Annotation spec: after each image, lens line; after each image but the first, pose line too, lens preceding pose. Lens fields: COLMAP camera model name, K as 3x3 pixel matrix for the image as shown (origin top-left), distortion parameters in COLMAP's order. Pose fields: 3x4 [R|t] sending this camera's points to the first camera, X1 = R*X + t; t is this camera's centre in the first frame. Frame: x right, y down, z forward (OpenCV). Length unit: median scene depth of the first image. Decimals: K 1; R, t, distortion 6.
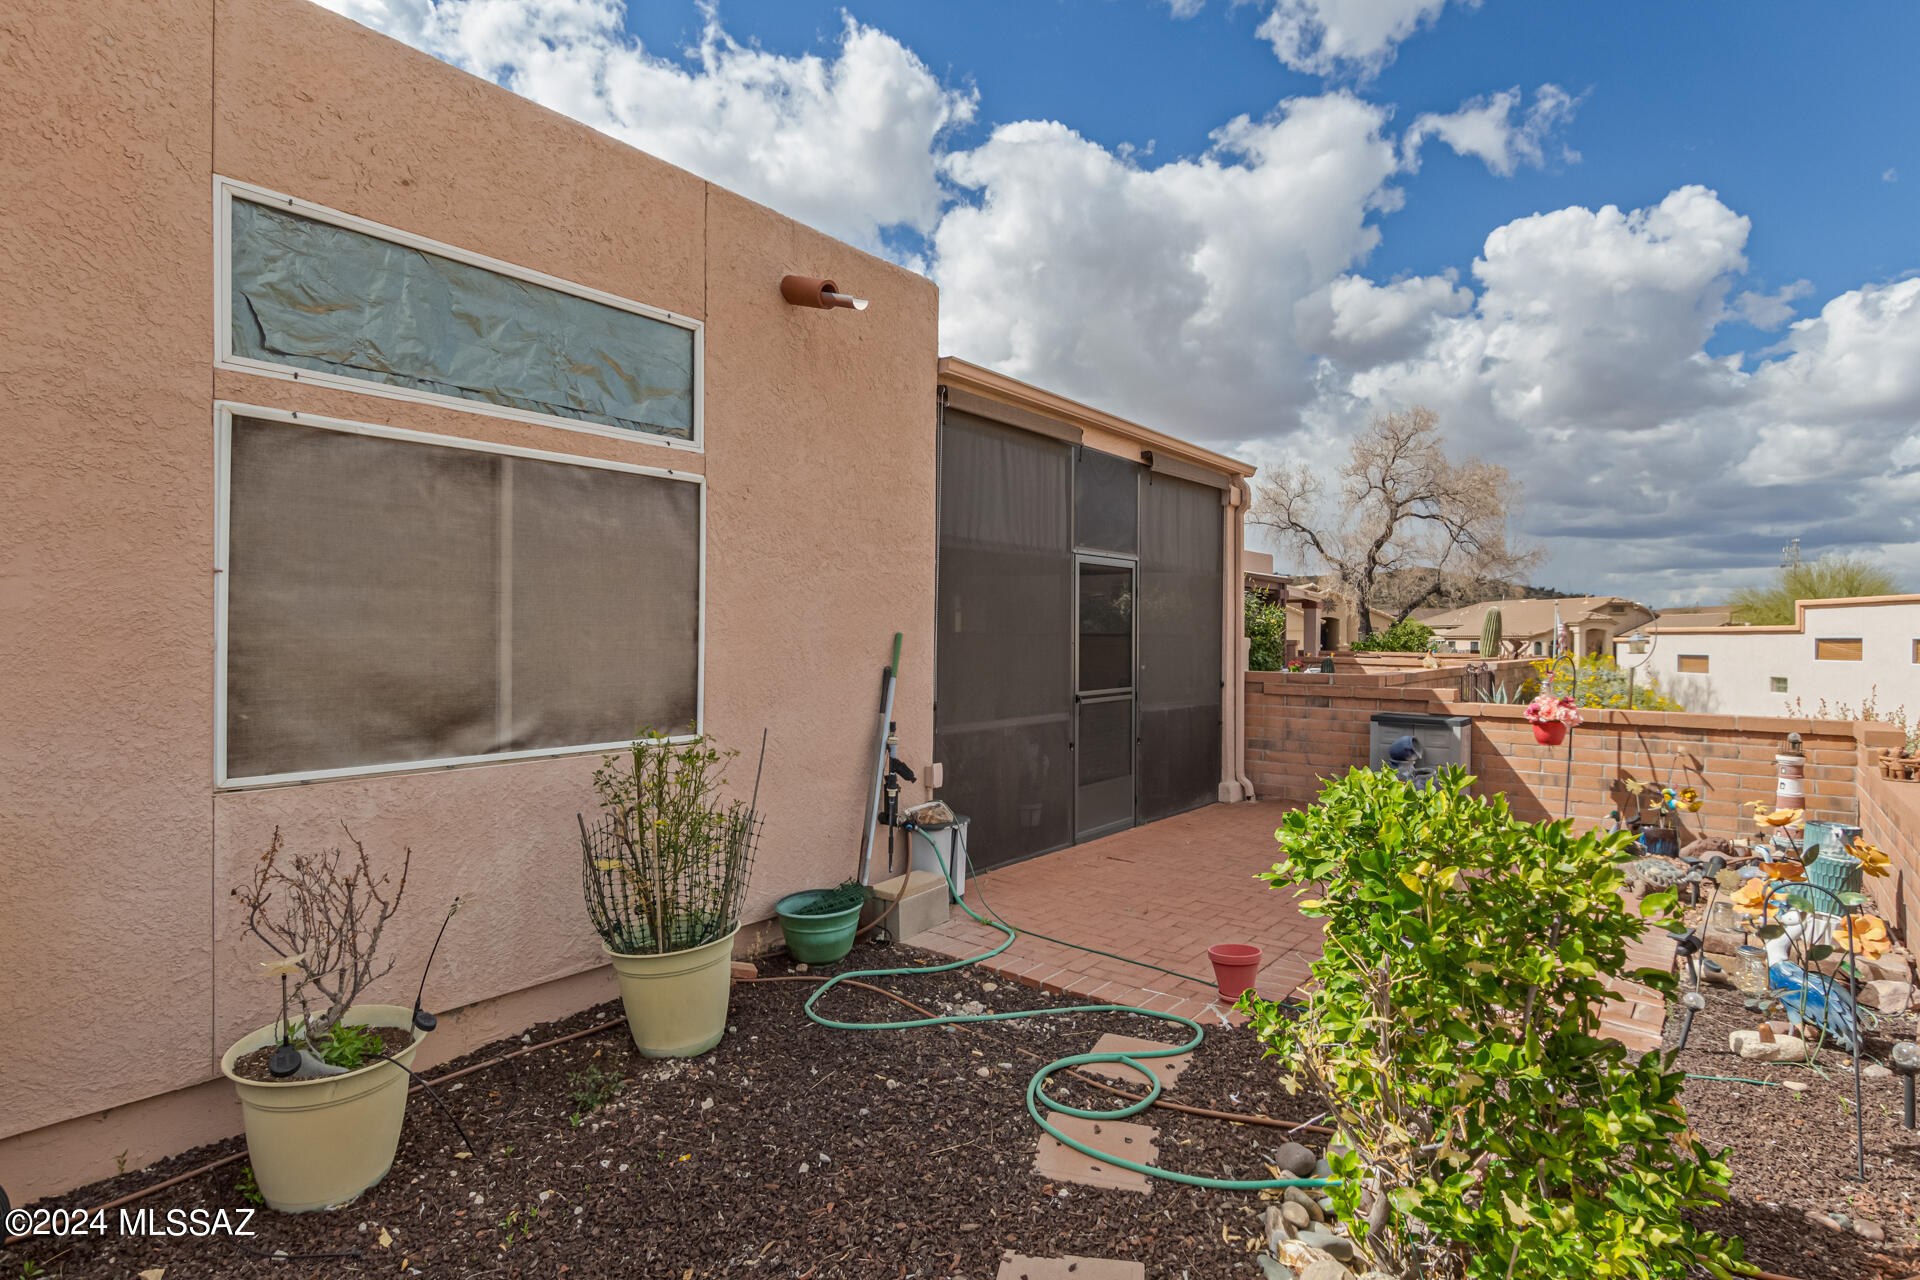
lens RADIAL K [[1025.6, 0, 960.0], [0, 1025.6, 640.0], [0, 0, 1]] dist [0.004454, 0.000805]
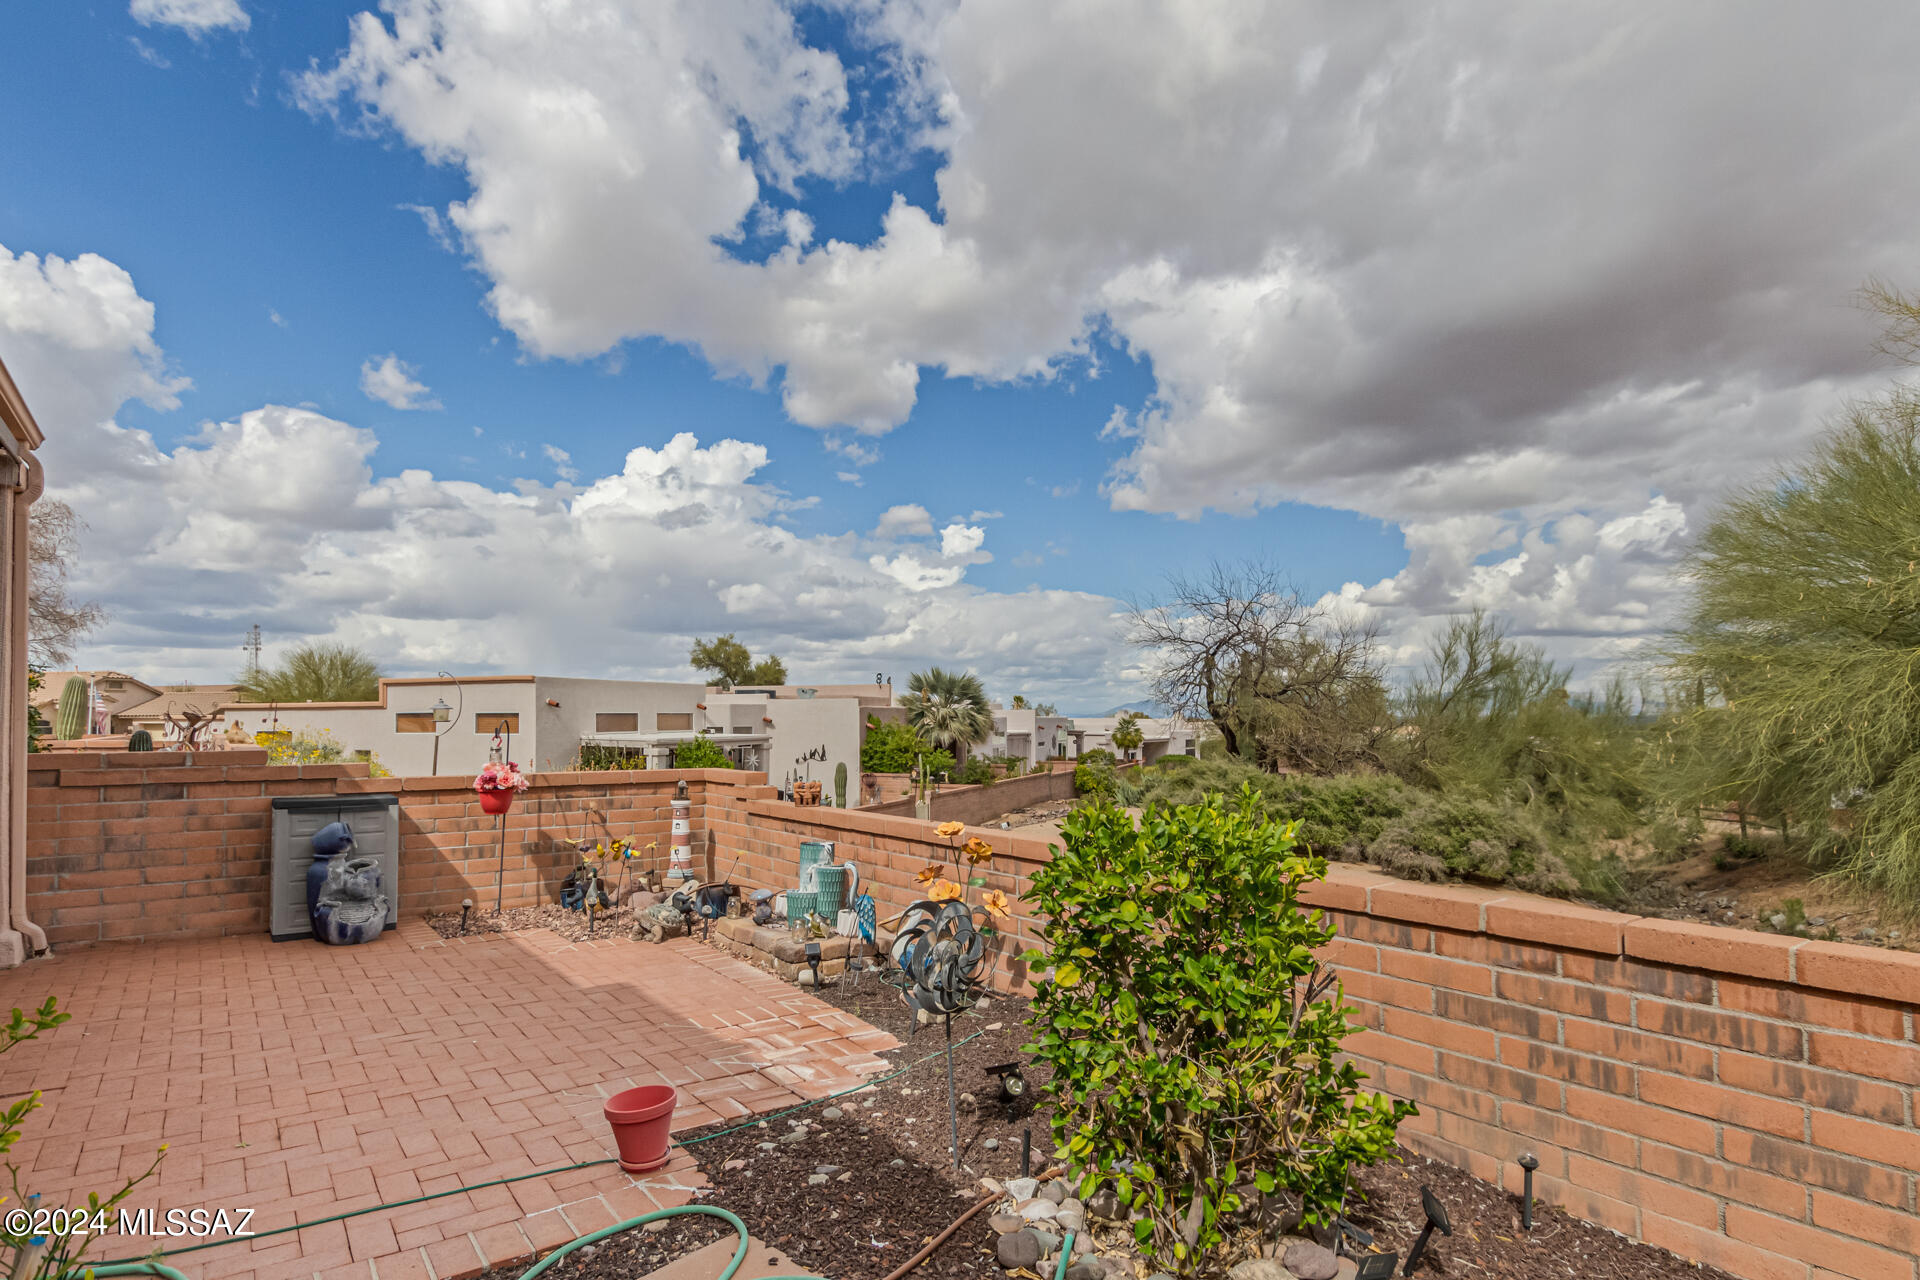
lens RADIAL K [[1025.6, 0, 960.0], [0, 1025.6, 640.0], [0, 0, 1]] dist [0.004454, 0.000805]
pose [[0.245792, 0.068497, 0.966899, -0.238174], [0.008962, 0.997297, -0.072928, 0.013504], [-0.969281, 0.026590, 0.244514, 0.321431]]
